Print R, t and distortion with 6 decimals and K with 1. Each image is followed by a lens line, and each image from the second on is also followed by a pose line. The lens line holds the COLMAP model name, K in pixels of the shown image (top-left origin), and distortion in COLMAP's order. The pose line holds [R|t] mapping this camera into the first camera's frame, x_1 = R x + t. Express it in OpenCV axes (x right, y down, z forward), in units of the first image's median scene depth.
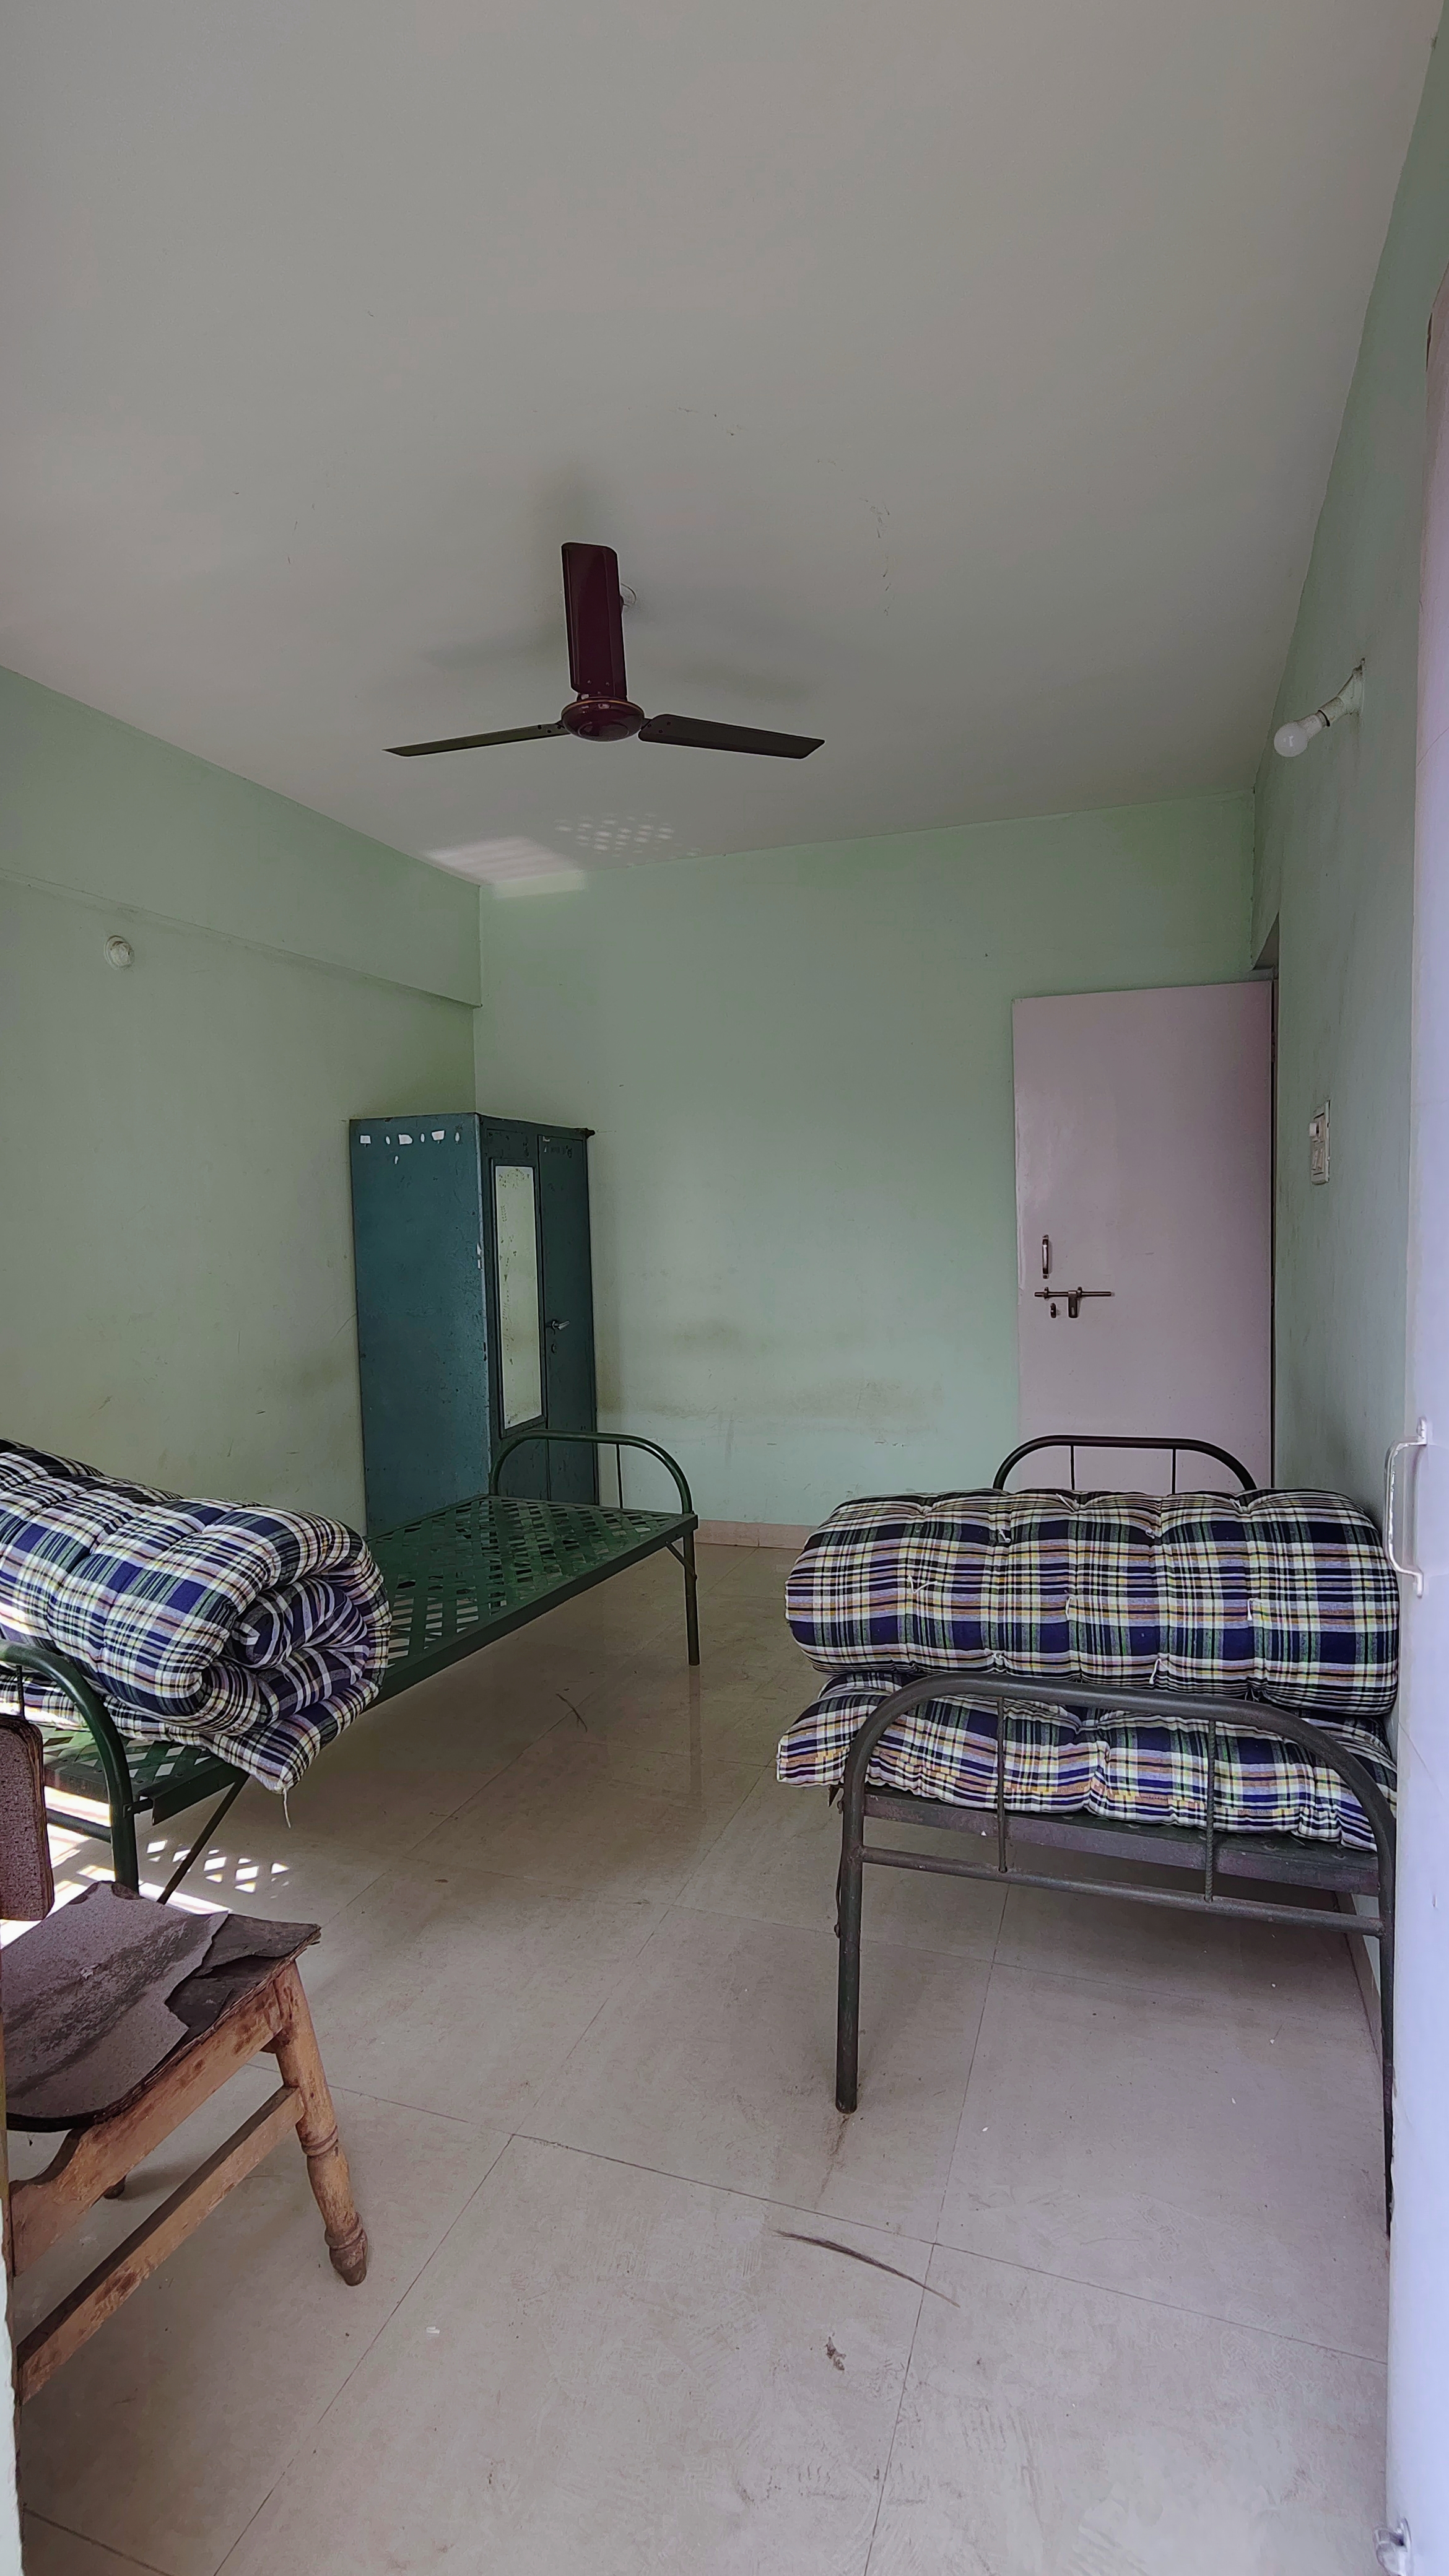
lens RADIAL K [[1200.0, 0, 724.5], [0, 1200.0, 1288.0], [0, 0, 1]] dist [0.001584, 0.000457]
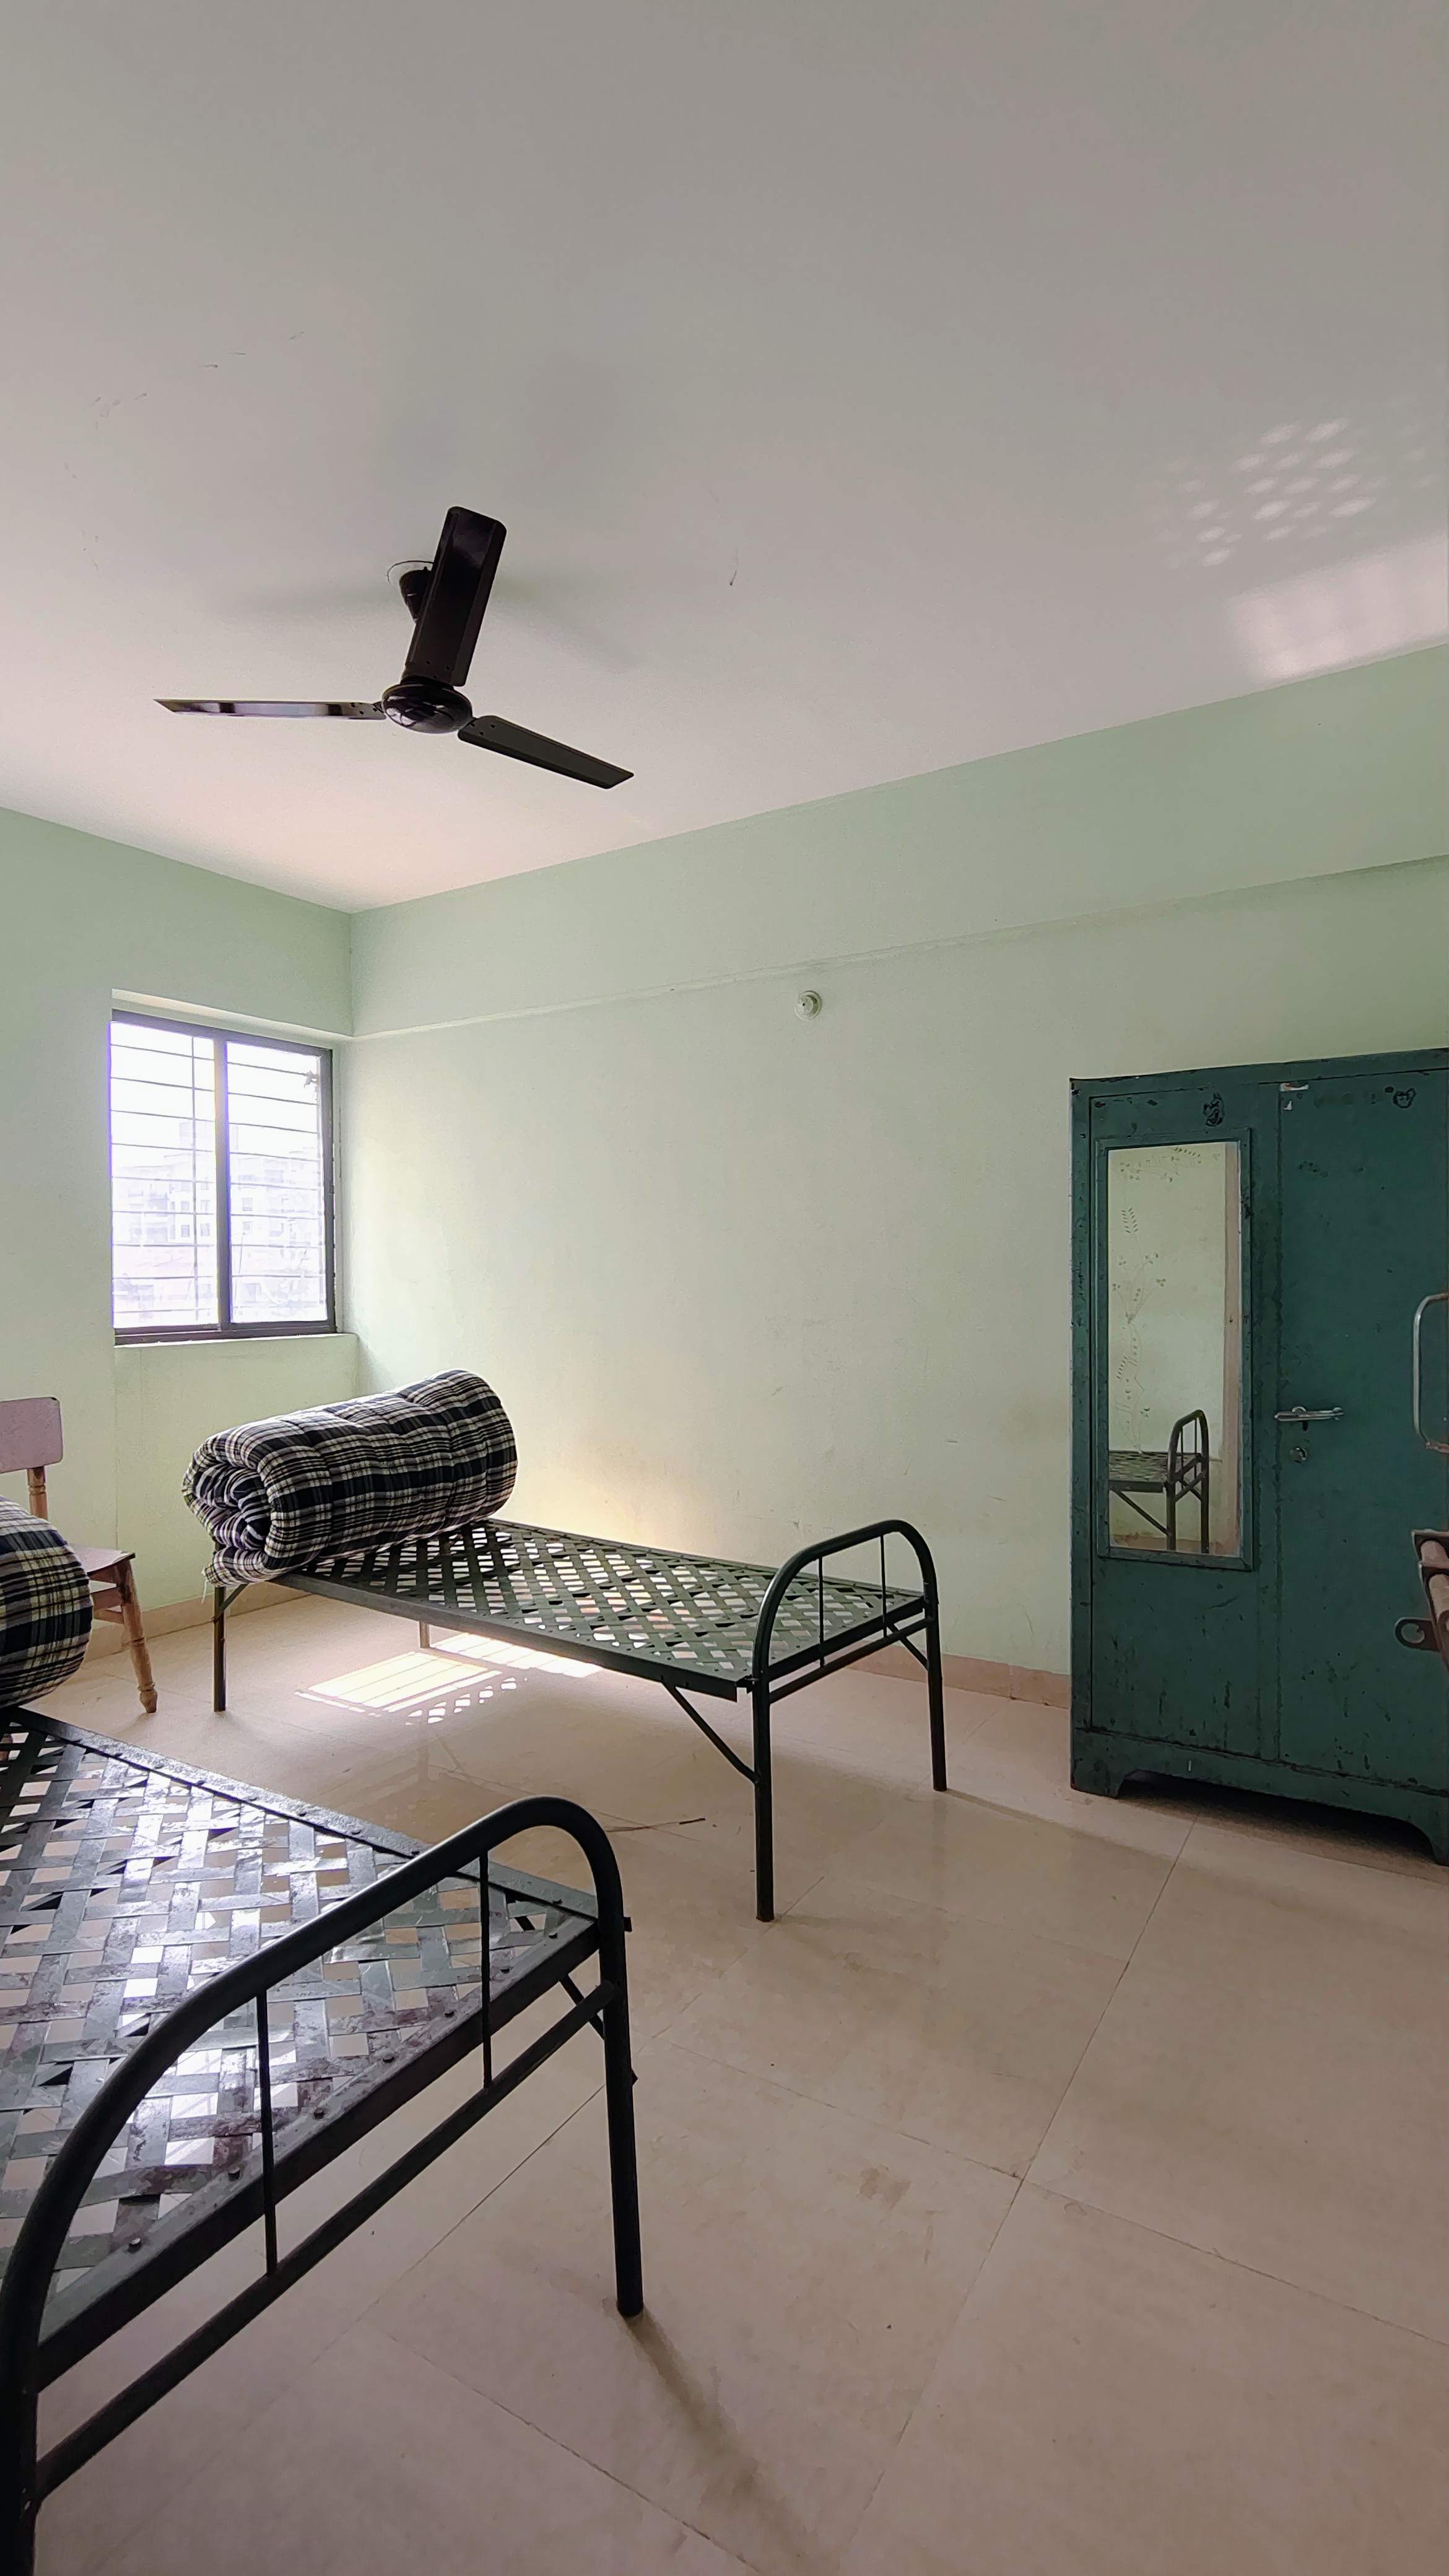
lens RADIAL K [[1200.0, 0, 724.5], [0, 1200.0, 1288.0], [0, 0, 1]] dist [0.001584, 0.000457]
pose [[-0.209444, 0.033680, -0.977240, 0.501557], [-0.047338, 0.997886, 0.044538, -0.043881], [0.976674, 0.055589, -0.207407, 0.915795]]
